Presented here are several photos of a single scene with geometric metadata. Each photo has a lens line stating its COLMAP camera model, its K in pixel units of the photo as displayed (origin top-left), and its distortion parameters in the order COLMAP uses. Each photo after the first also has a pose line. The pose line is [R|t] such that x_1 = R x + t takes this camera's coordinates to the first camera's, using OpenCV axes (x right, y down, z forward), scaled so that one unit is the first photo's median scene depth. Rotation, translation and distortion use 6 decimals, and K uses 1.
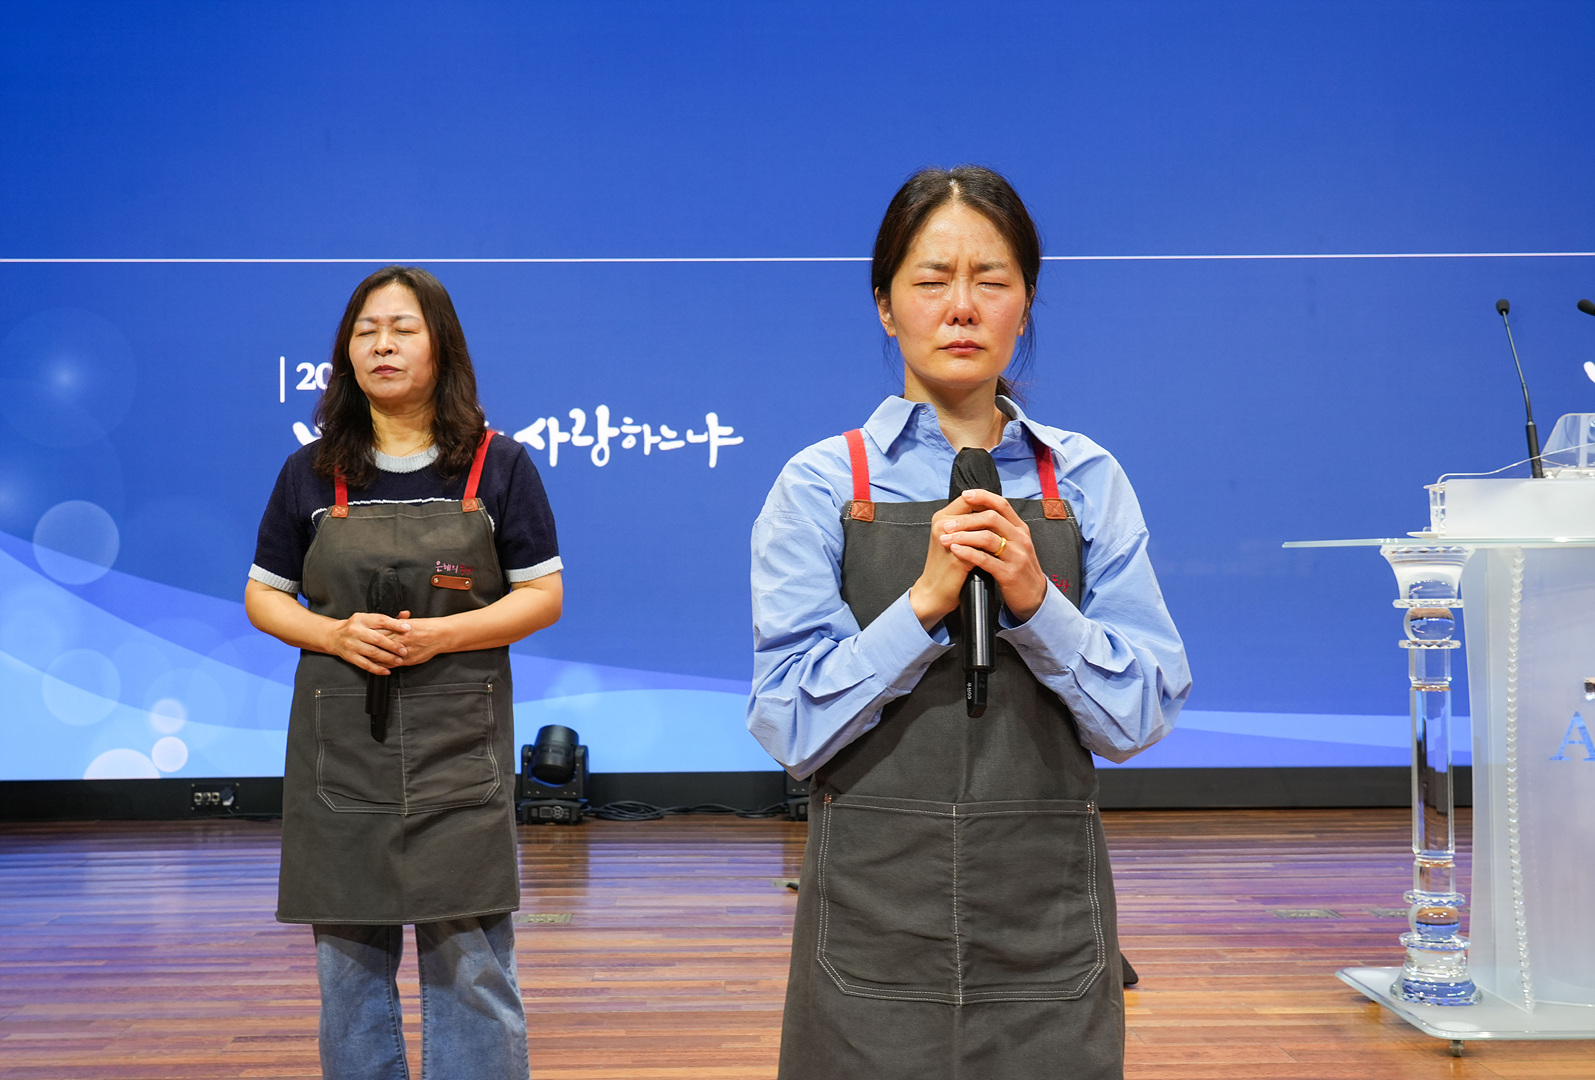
lens RADIAL K [[1772.9, 0, 800.2], [0, 1772.9, 534.3], [0, 0, 1]] dist [0.057703, 0.000000]
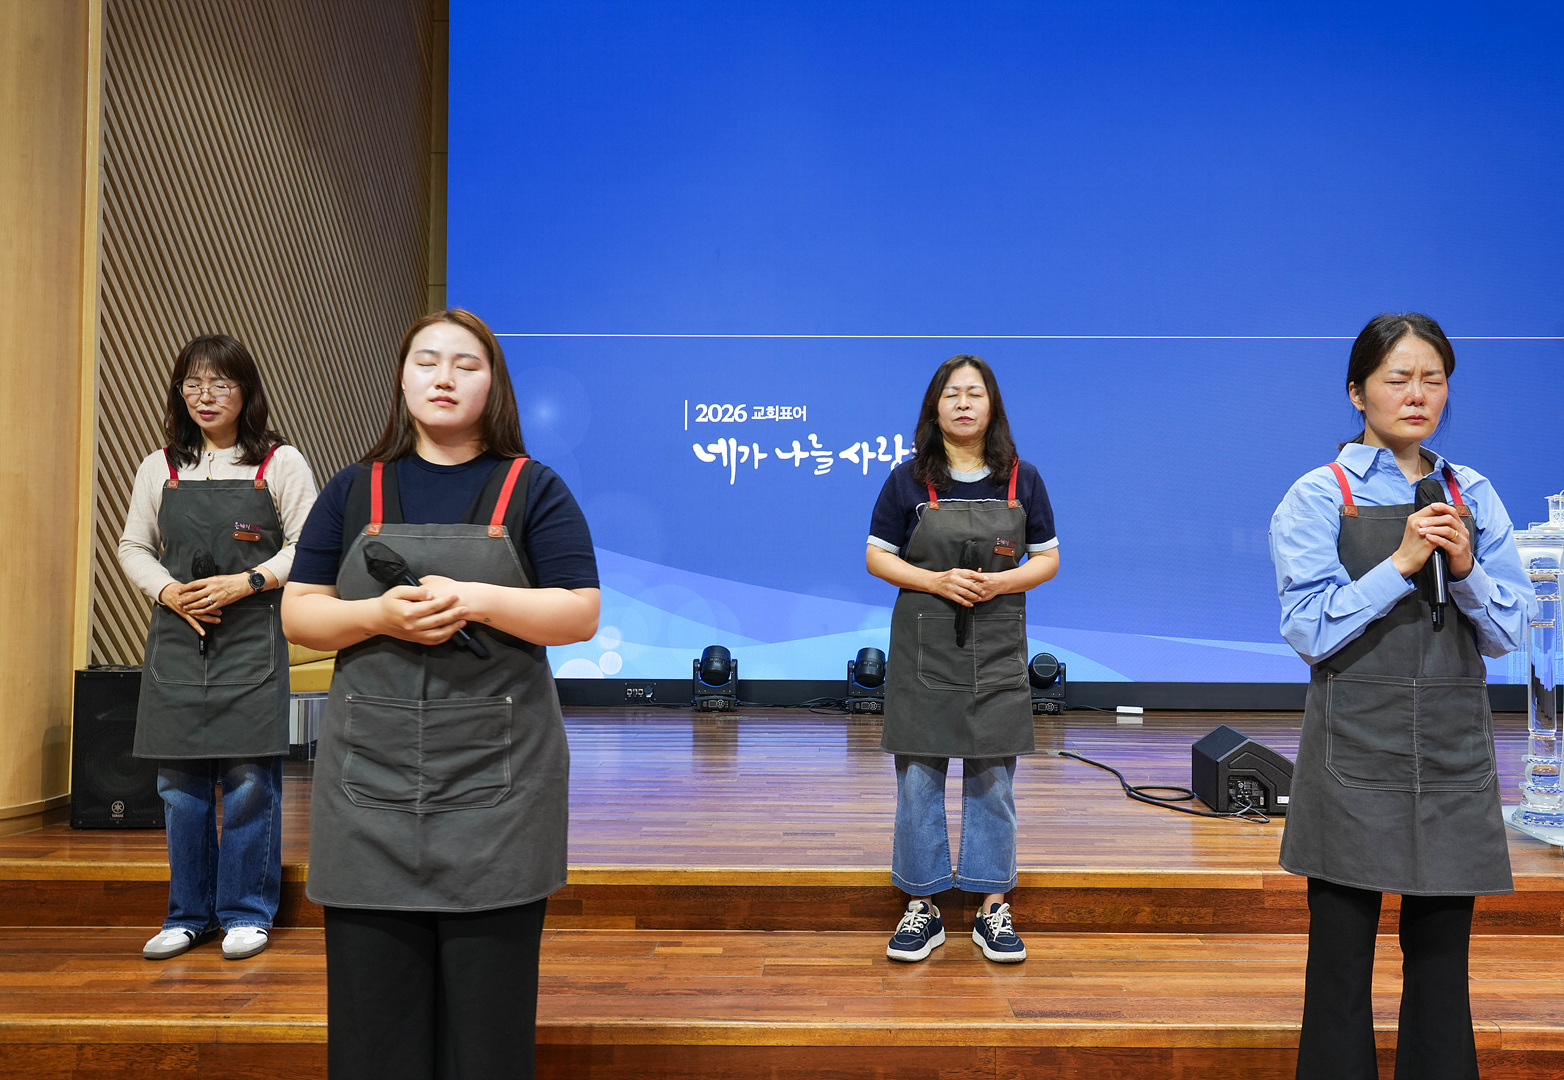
lens RADIAL K [[1288.0, 0, 854.5], [0, 1288.0, 522.3], [0, 0, 1]] dist [0.015567, 0.004173]
pose [[0.999696, 0.011067, -0.022044, -0.410477], [-0.011041, 0.999938, 0.001311, 0.001233], [0.022057, -0.001067, 0.999756, -0.270506]]
